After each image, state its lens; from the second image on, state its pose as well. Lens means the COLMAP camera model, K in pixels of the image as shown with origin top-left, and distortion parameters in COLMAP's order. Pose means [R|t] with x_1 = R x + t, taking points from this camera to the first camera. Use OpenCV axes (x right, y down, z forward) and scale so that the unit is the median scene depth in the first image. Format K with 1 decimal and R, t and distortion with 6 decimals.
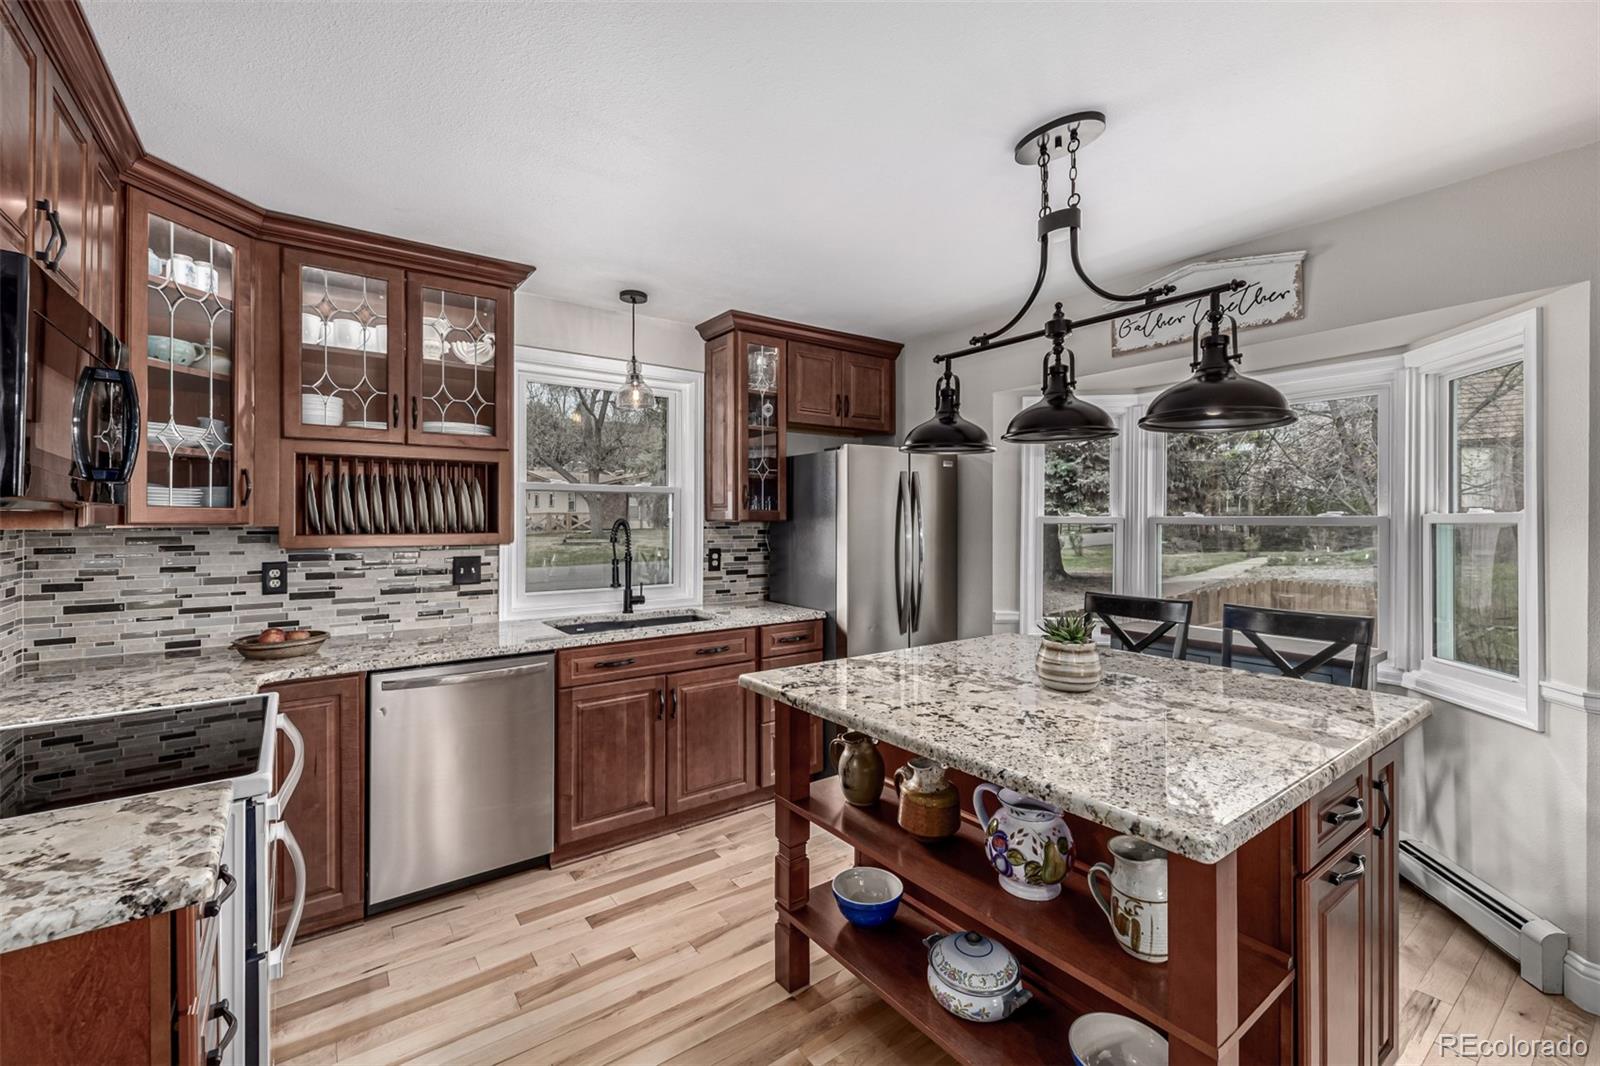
lens RADIAL K [[675.7, 0, 804.6], [0, 675.7, 517.7], [0, 0, 1]] dist [0.000841, 0.000048]
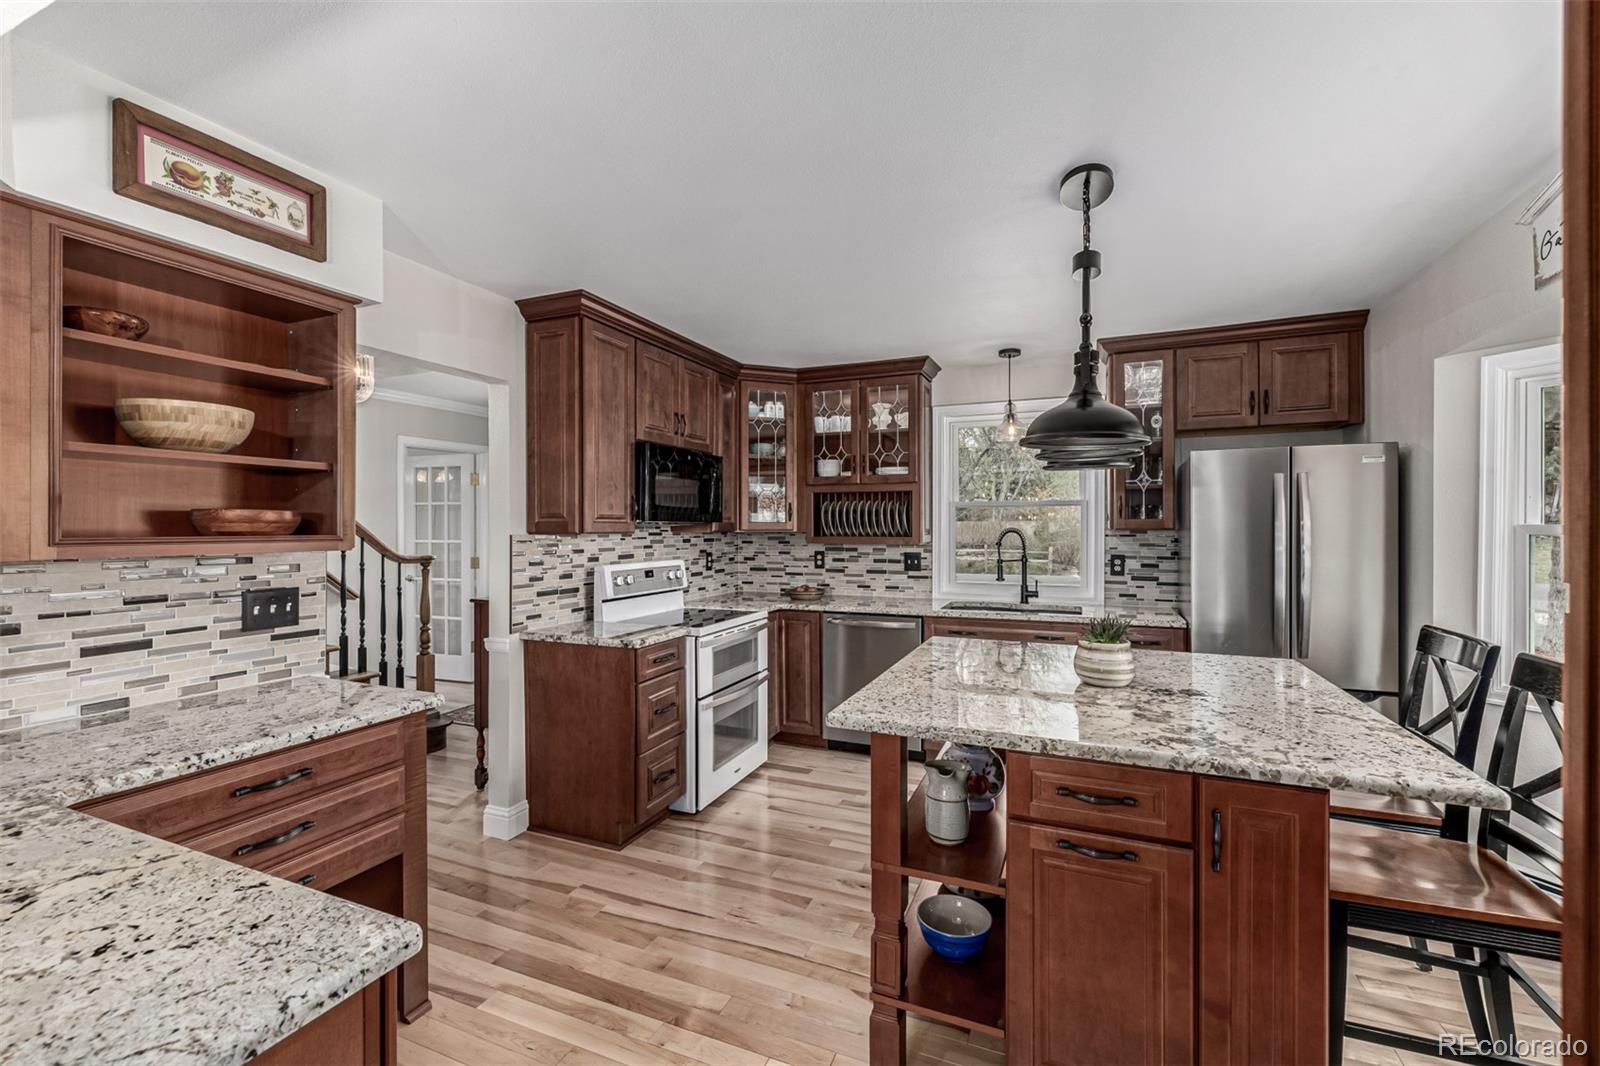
lens RADIAL K [[675.7, 0, 797.3], [0, 675.7, 528.1], [0, 0, 1]] dist [0.000841, 0.000048]
pose [[0.504137, 0.001229, -0.863623, 0.696125], [0.002351, 0.999993, 0.002795, -0.002025], [0.863620, -0.003439, 0.504131, 0.016111]]
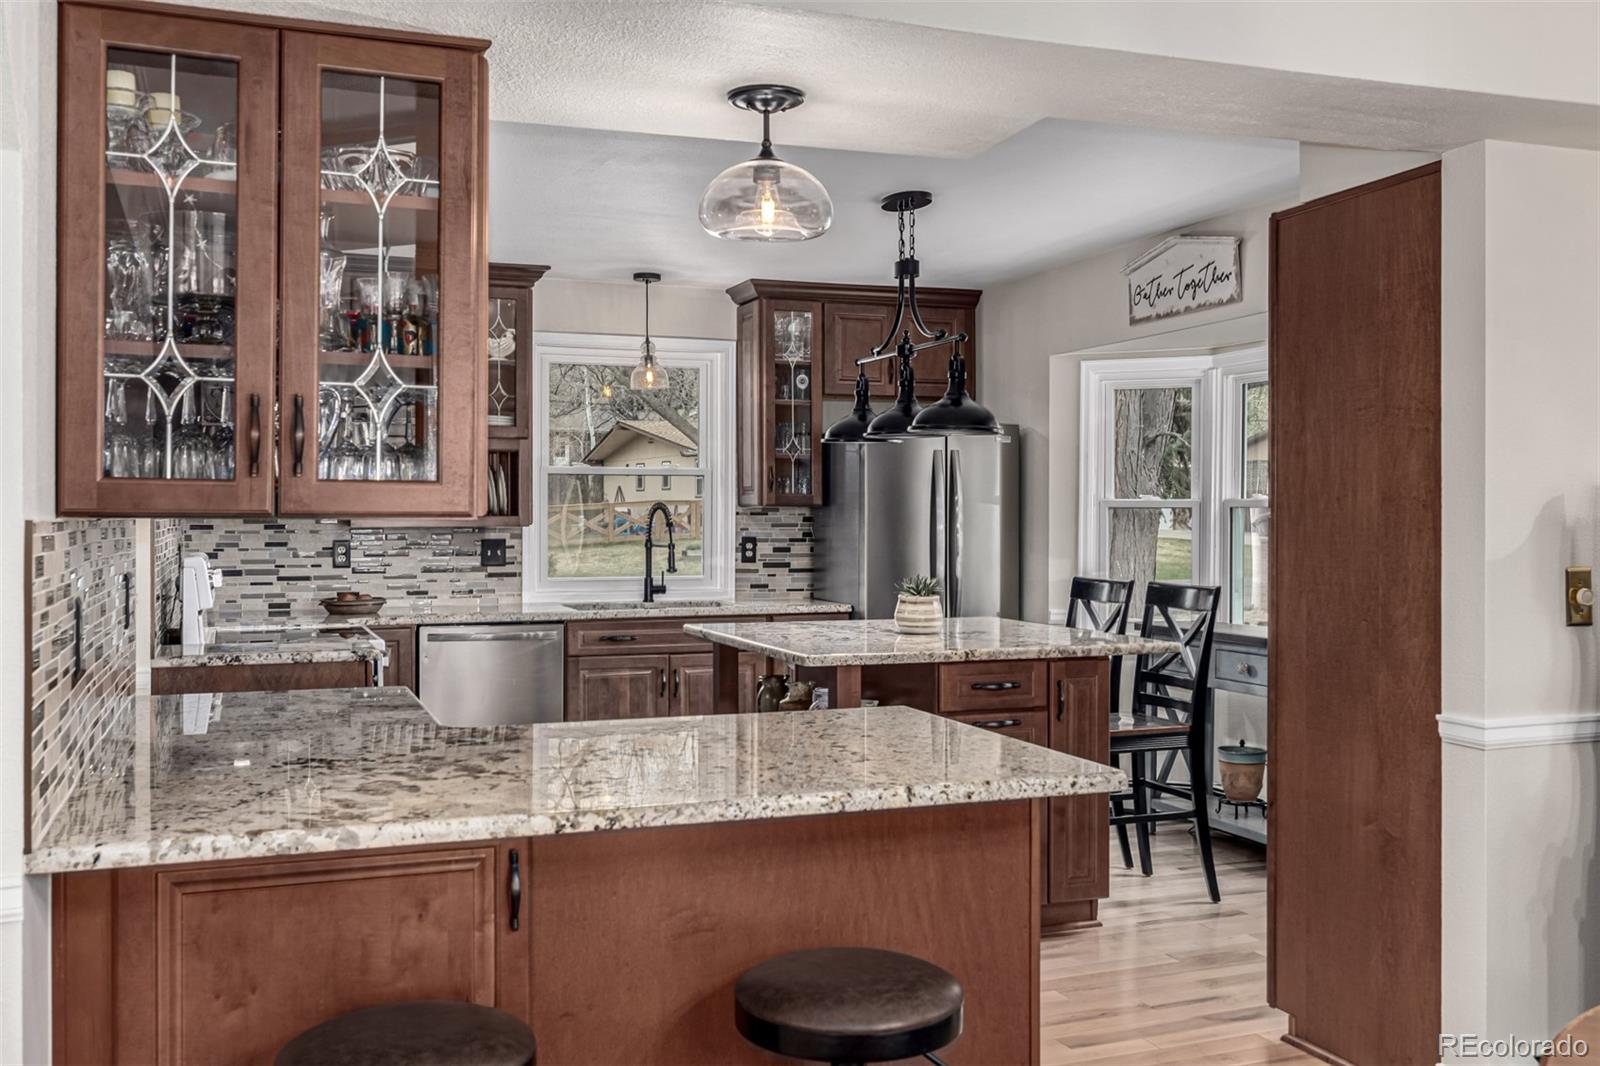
lens RADIAL K [[1493.9, 0, 807.7], [0, 1493.9, 535.5], [0, 0, 1]] dist [0.010312, 0.000000]
pose [[0.962278, 0.003730, -0.272041, 0.610601], [0.000446, 0.999883, 0.015288, 0.016882], [0.272066, -0.014833, 0.962164, -1.116019]]
